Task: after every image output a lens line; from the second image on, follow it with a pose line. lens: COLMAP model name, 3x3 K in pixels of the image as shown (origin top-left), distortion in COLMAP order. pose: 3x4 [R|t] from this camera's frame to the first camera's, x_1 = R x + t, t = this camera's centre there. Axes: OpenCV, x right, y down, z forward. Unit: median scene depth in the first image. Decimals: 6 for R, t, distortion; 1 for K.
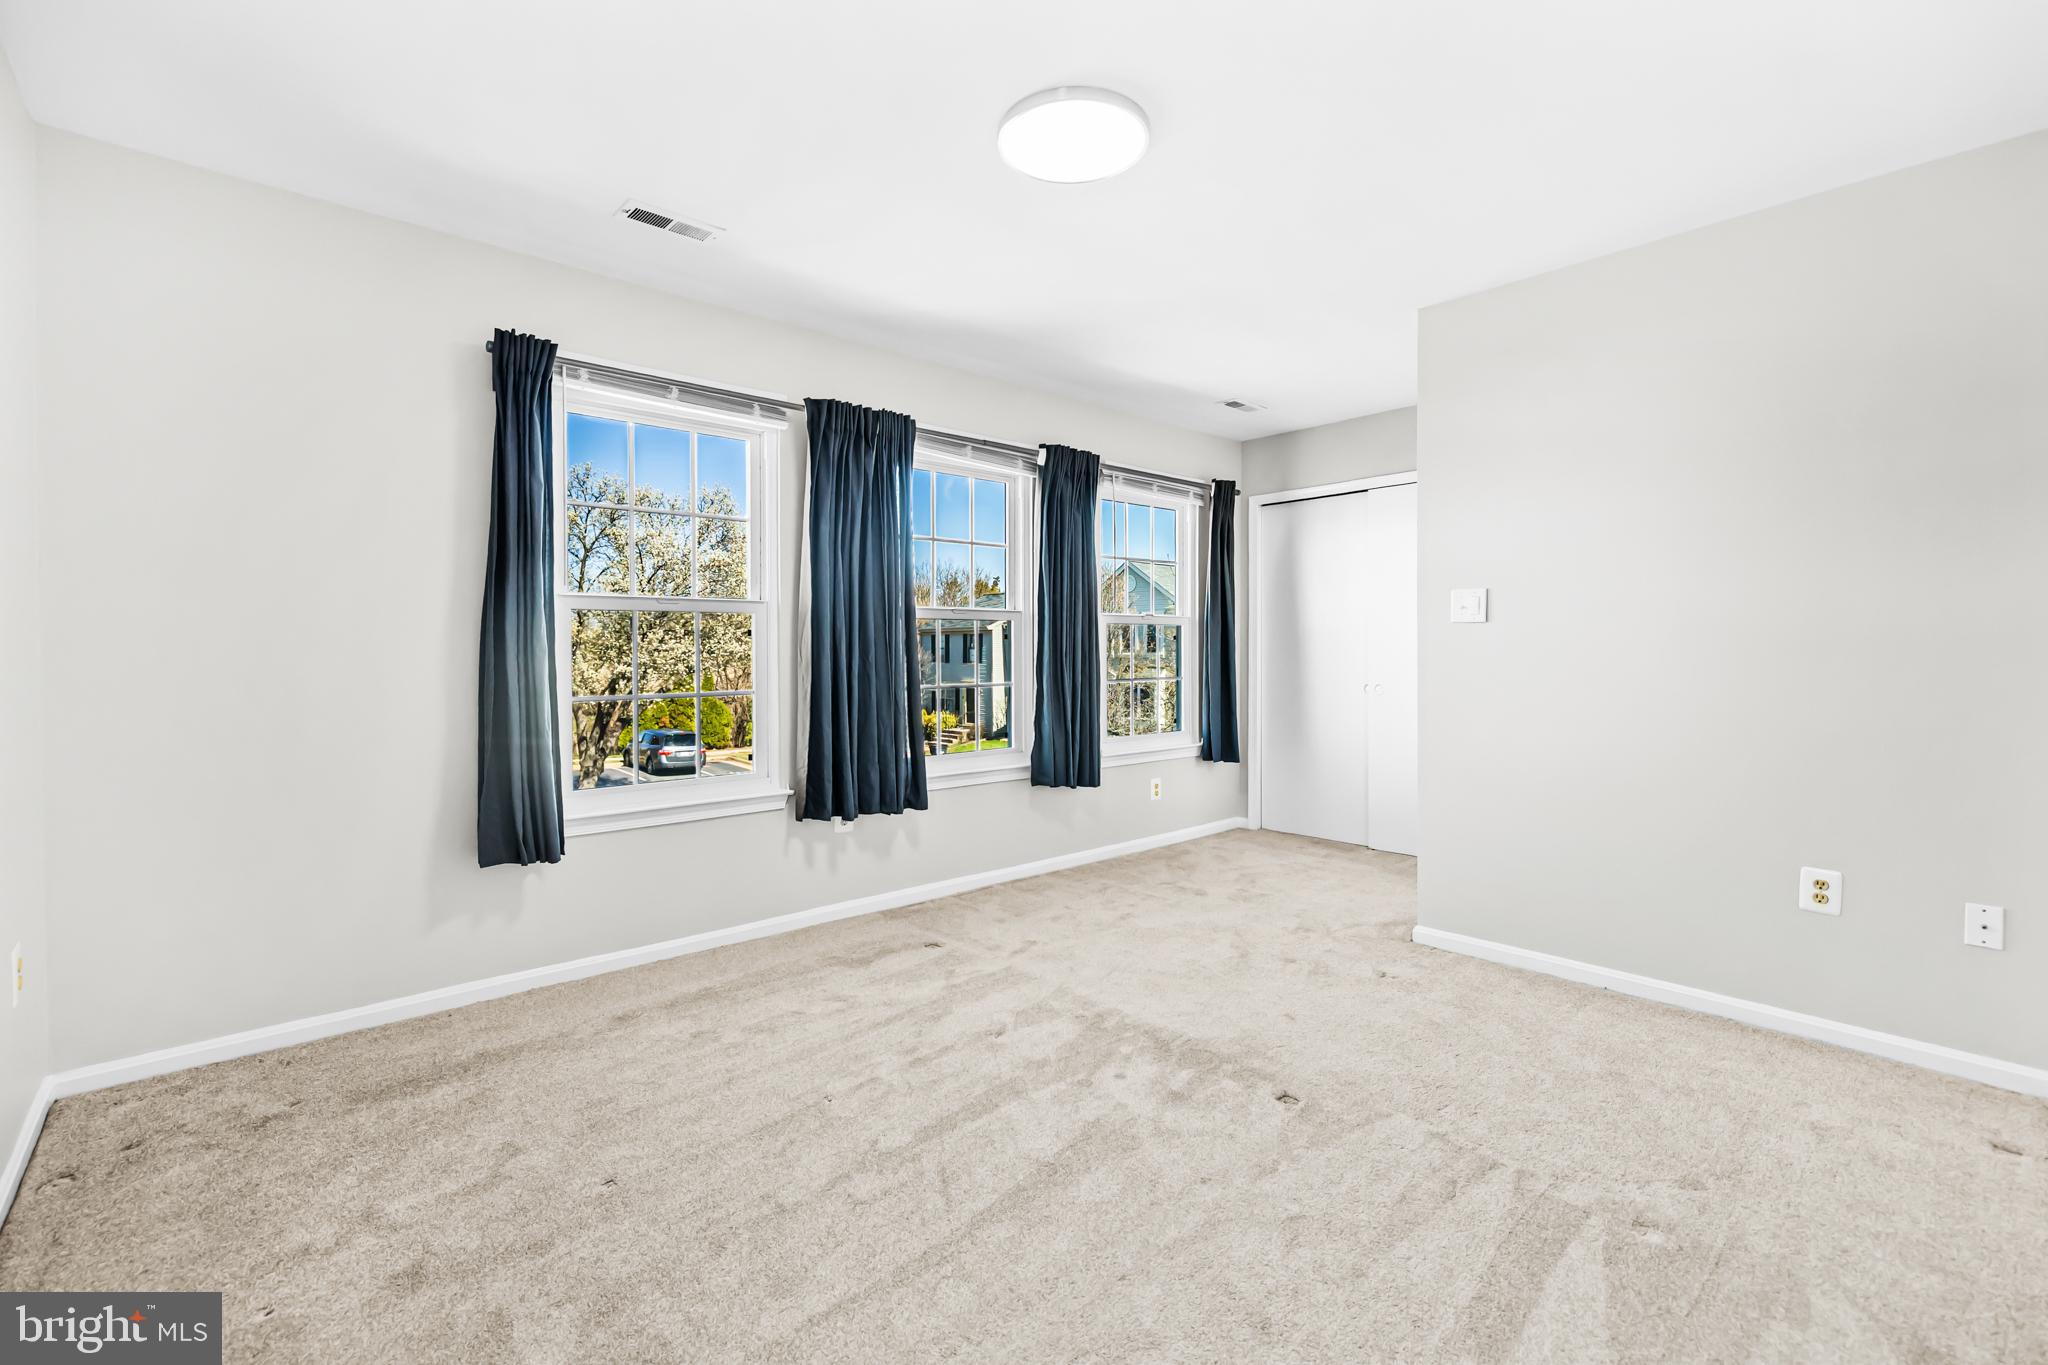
lens RADIAL K [[863.9, 0, 1021.0], [0, 863.9, 670.1], [0, 0, 1]] dist [0.000570, 0.000412]
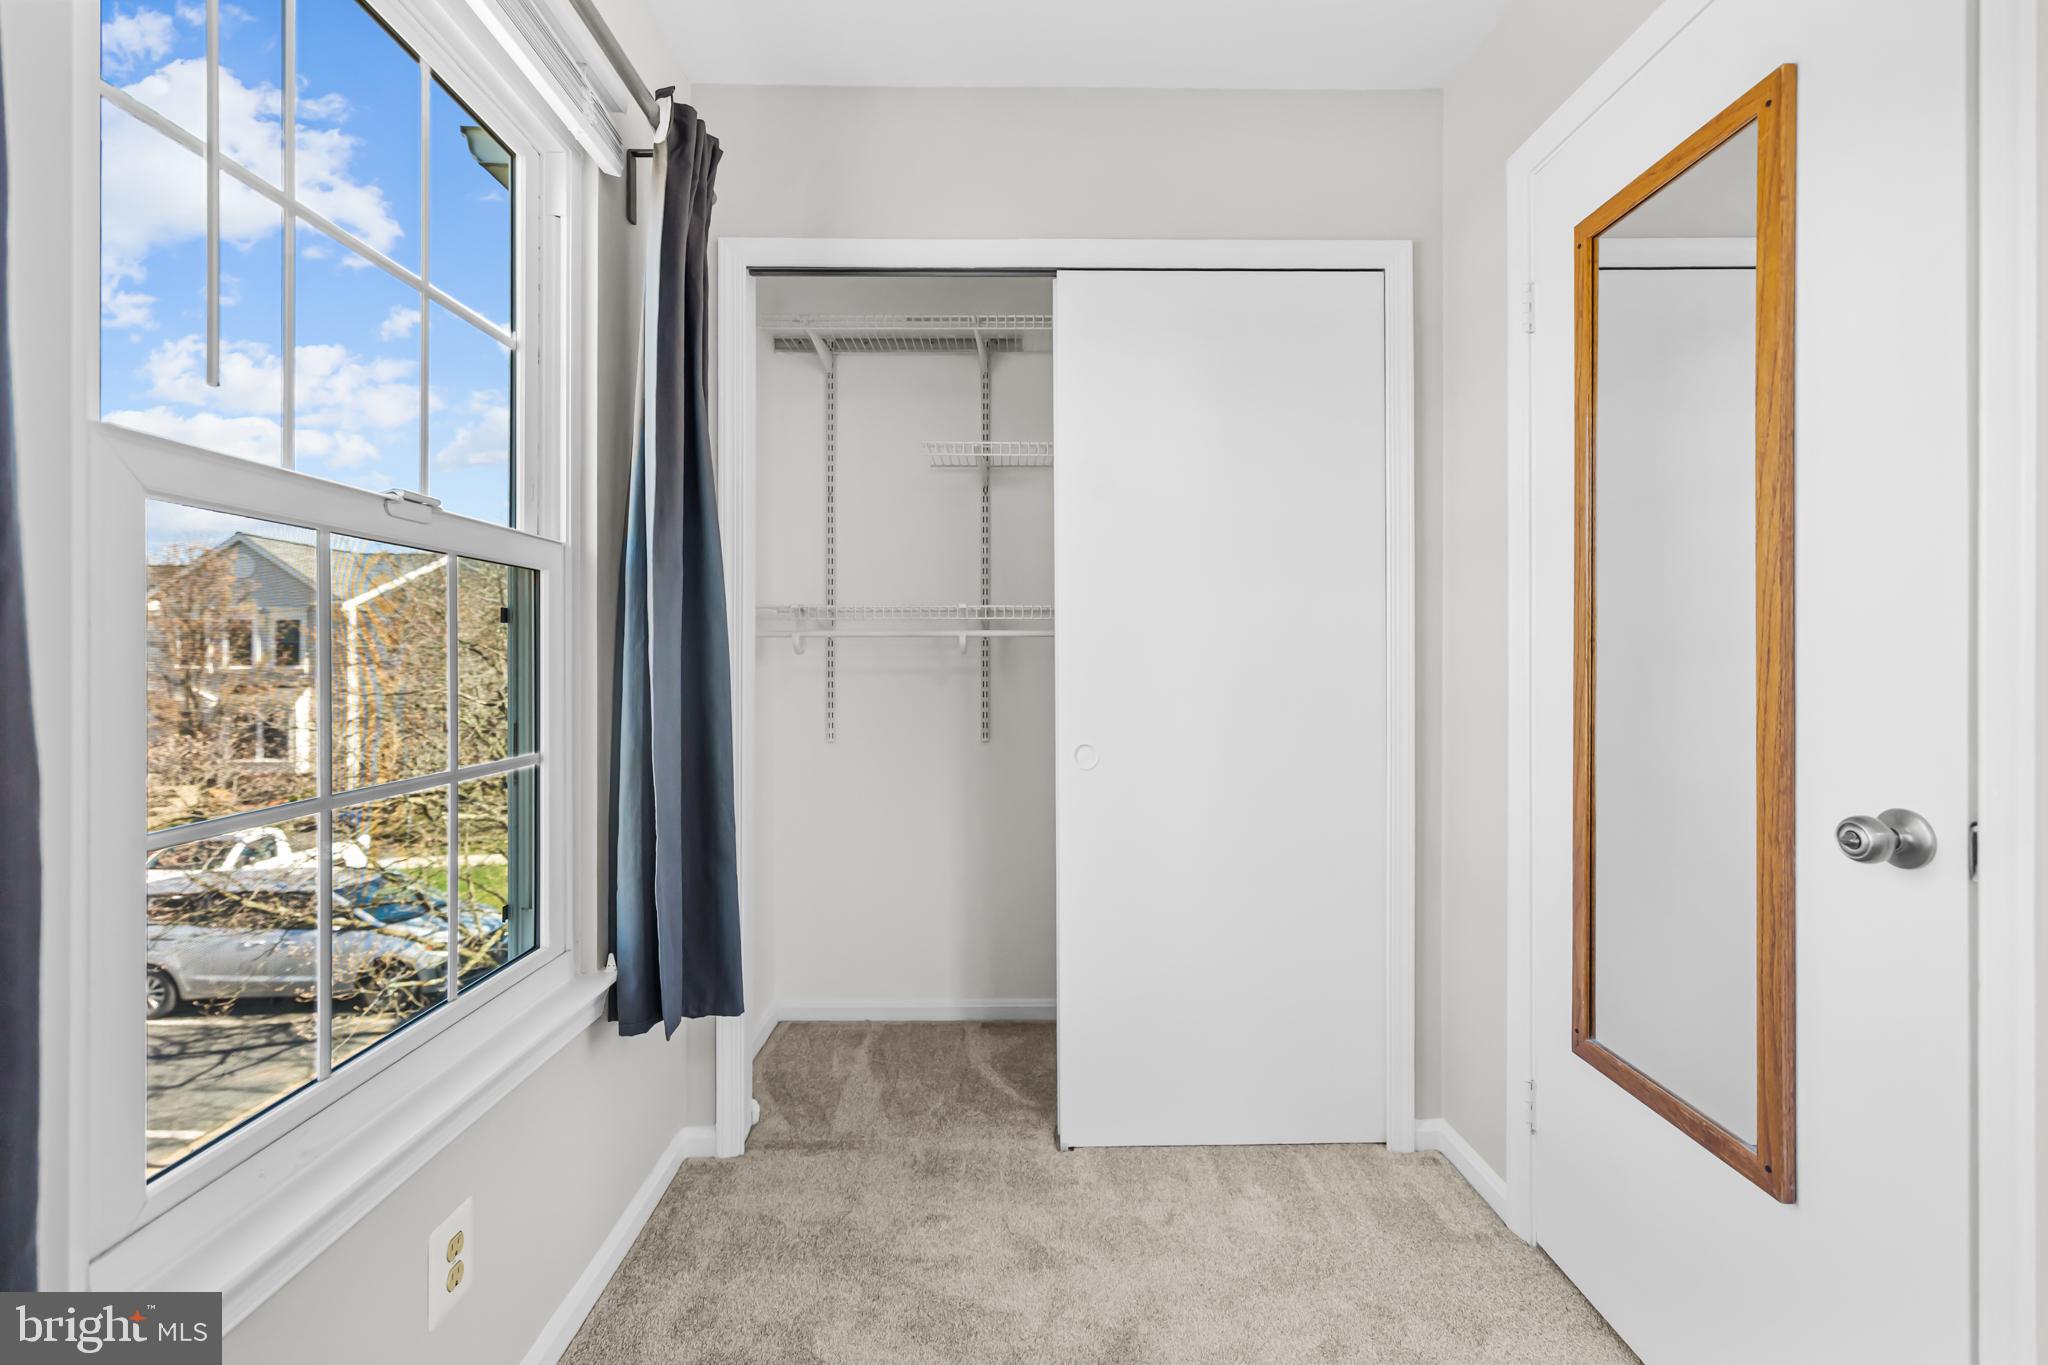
lens RADIAL K [[863.9, 0, 1021.0], [0, 863.9, 670.1], [0, 0, 1]] dist [0.000570, 0.000412]
pose [[0.652851, 0.004927, 0.757471, 0.031005], [0.008654, 0.999865, -0.013963, -0.005628], [-0.757437, 0.015671, 0.652720, 0.283342]]
